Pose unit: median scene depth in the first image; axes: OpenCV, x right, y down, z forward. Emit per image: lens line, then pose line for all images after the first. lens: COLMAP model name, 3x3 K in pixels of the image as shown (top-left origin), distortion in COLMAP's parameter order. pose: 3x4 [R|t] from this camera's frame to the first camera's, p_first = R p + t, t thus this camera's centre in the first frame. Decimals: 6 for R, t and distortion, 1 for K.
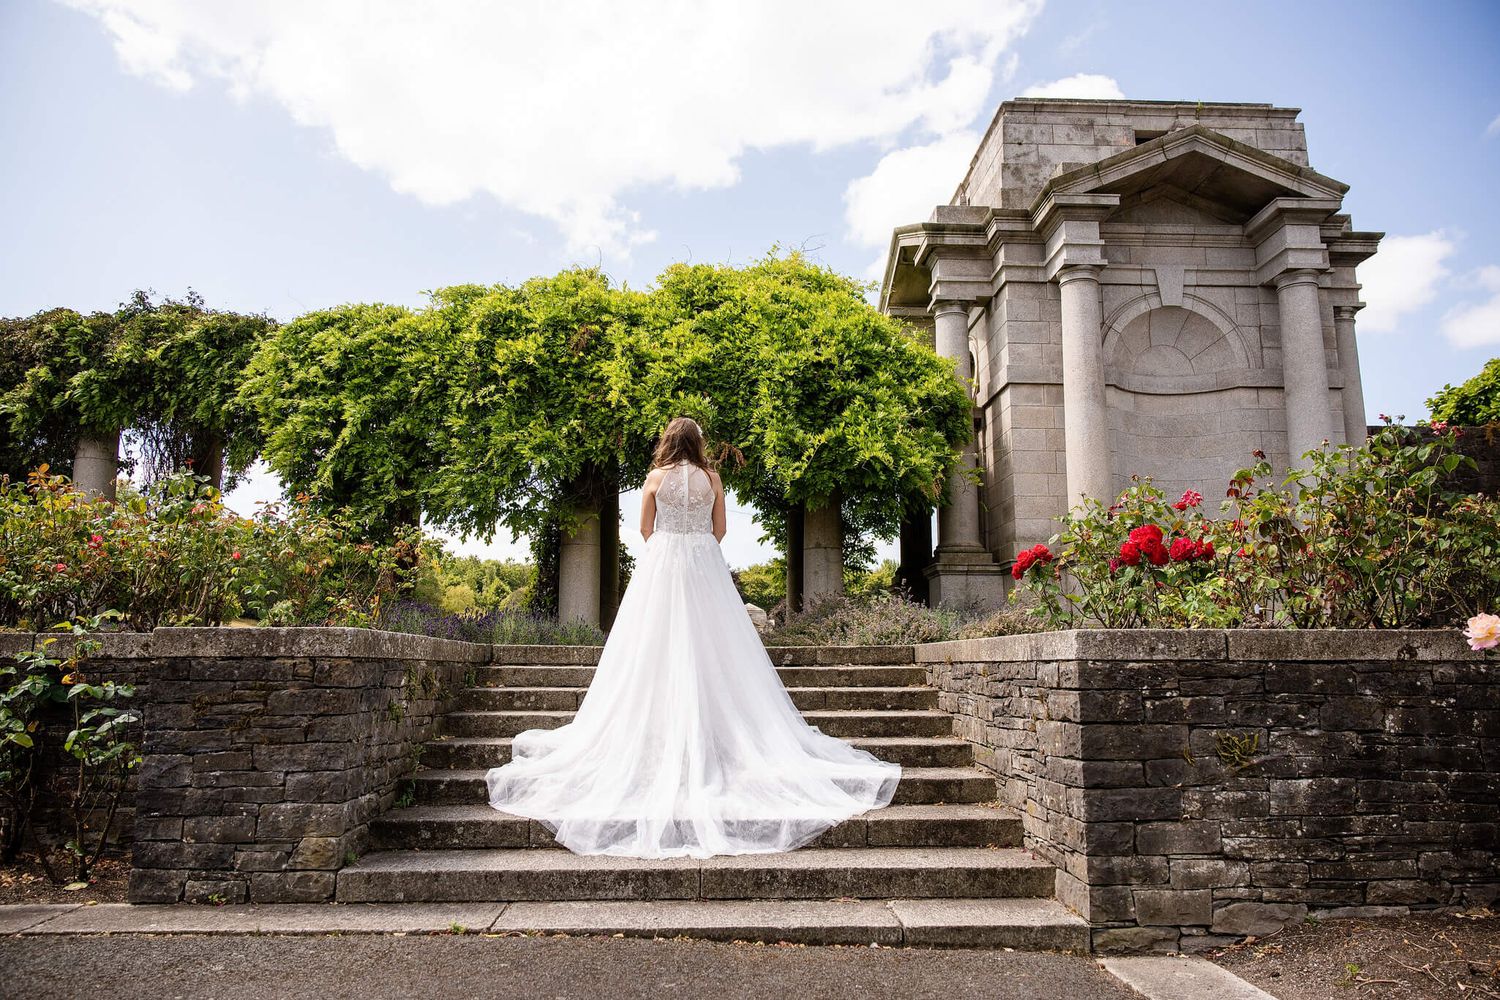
lens RADIAL K [[1044.7, 0, 750.0], [0, 1044.7, 500.0], [0, 0, 1]] dist [-0.016114, -0.001741]
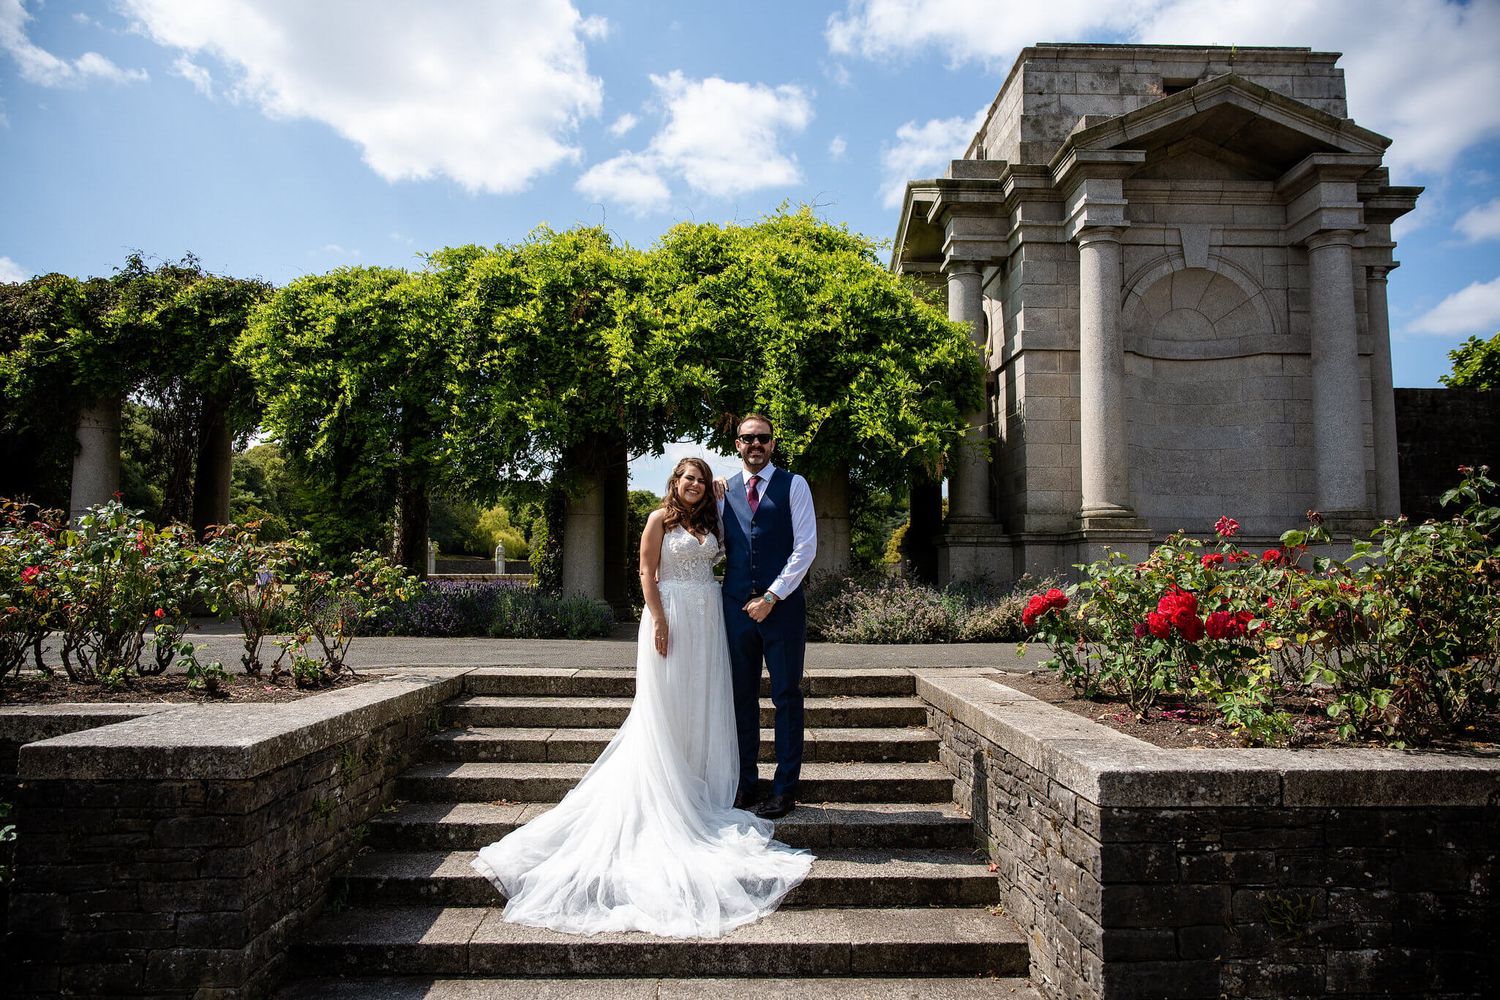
lens RADIAL K [[989.8, 0, 753.4], [0, 989.8, 500.0], [0, 0, 1]] dist [-0.014968, 0.003638]
pose [[0.999808, 0.002516, -0.019448, 0.033942], [-0.000915, 0.996642, 0.081876, -0.101556], [0.019589, -0.081842, 0.996453, 0.149498]]
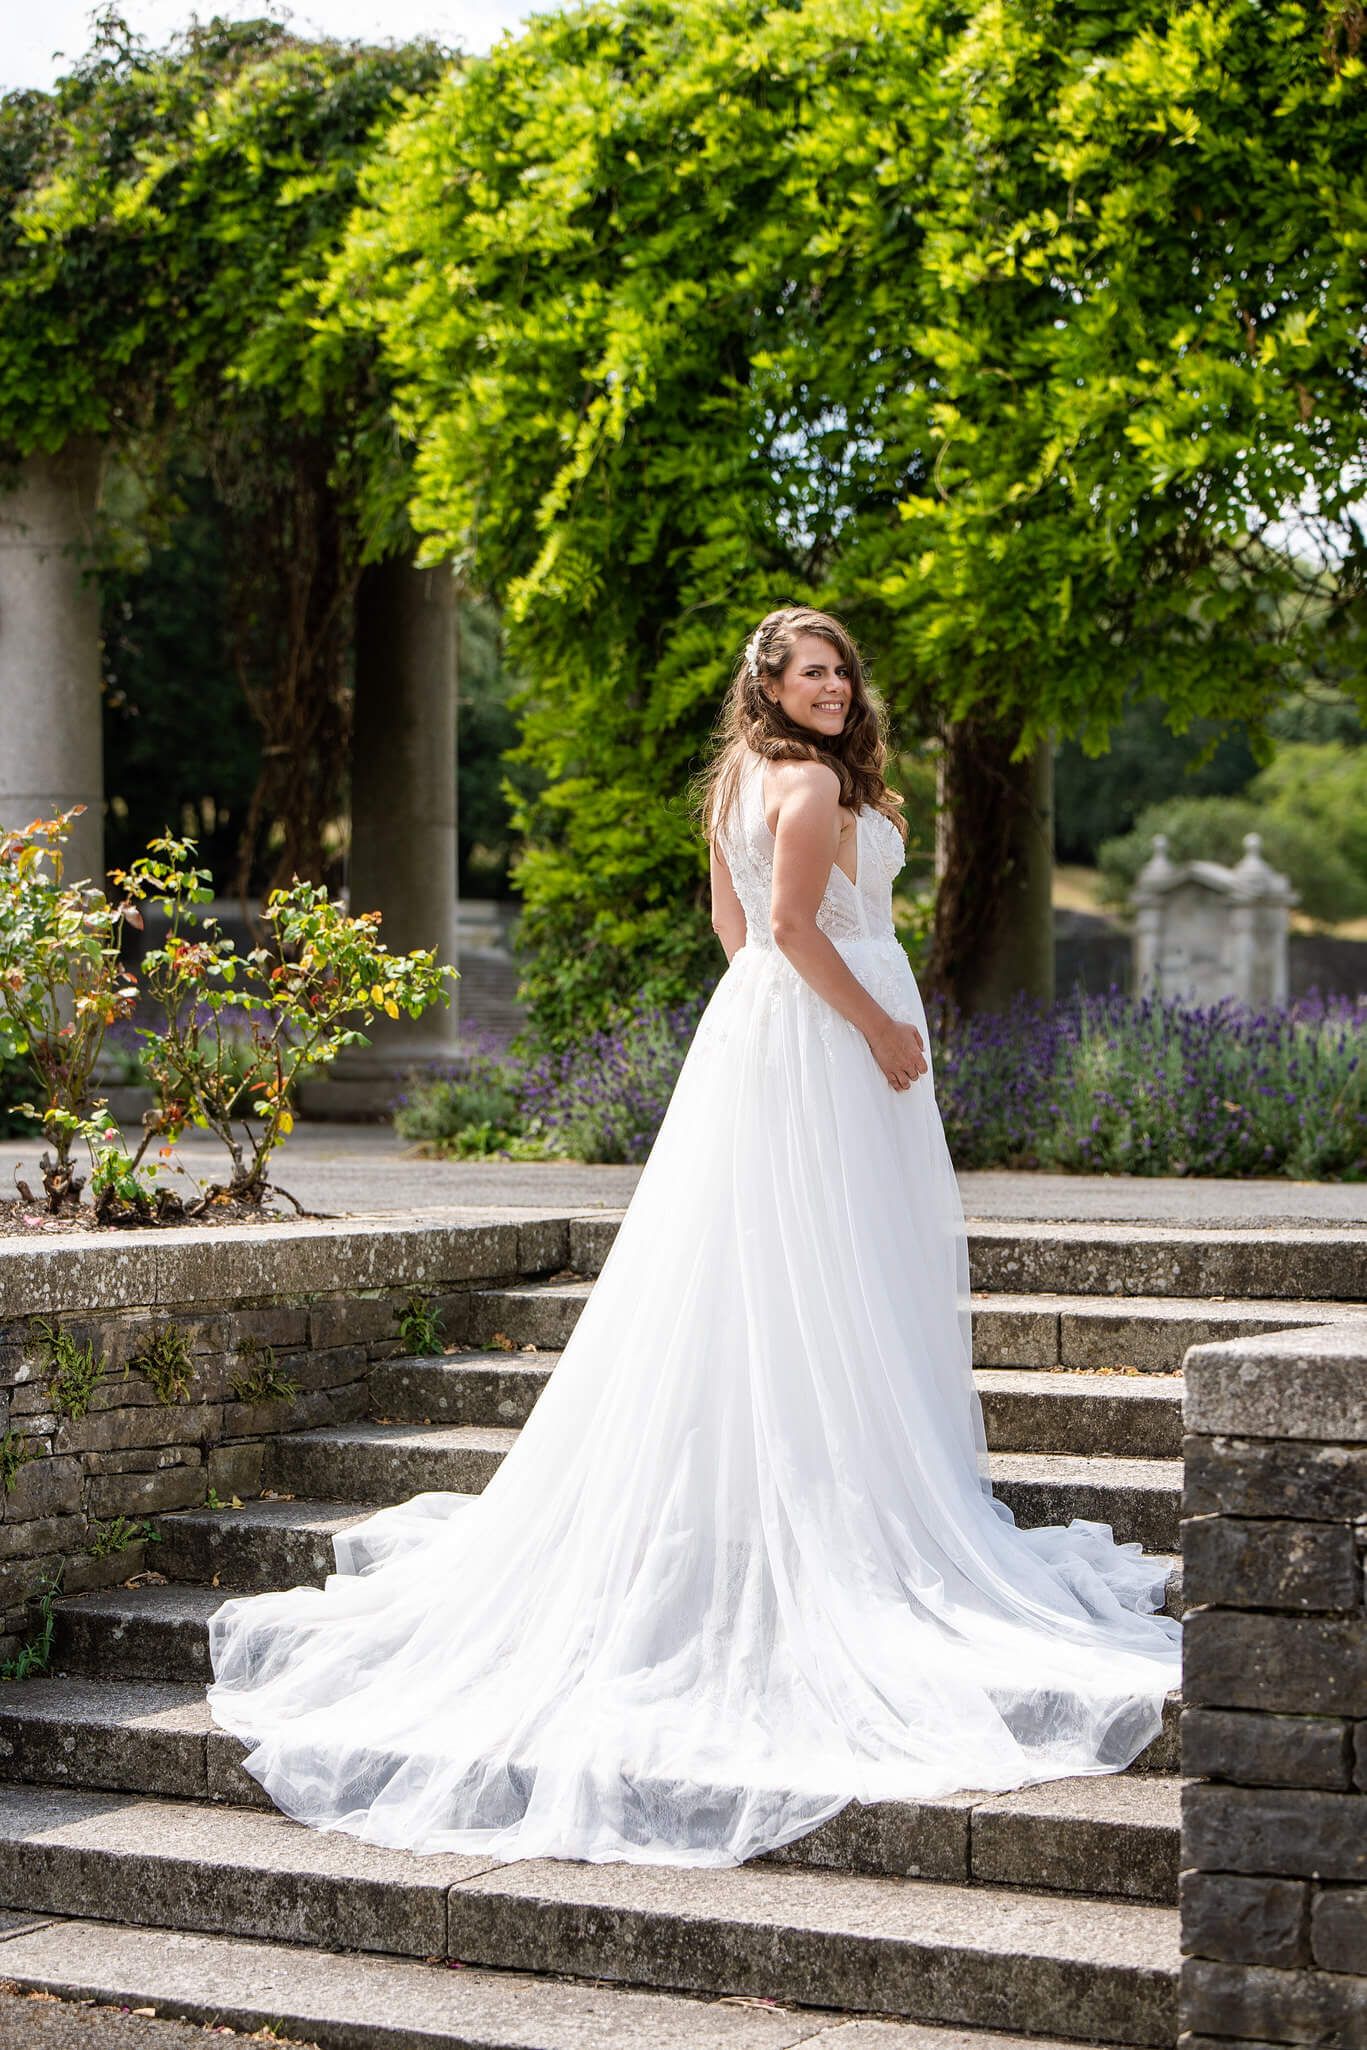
lens RADIAL K [[4518.4, 0, 682.4], [0, 4518.4, 1025.5], [0, 0, 1]] dist [-0.095668, -0.502453]
pose [[0.848133, -0.001352, -0.529781, 0.643456], [0.085935, 0.987104, 0.135056, -0.135641], [0.522767, -0.160072, 0.837312, -0.235441]]
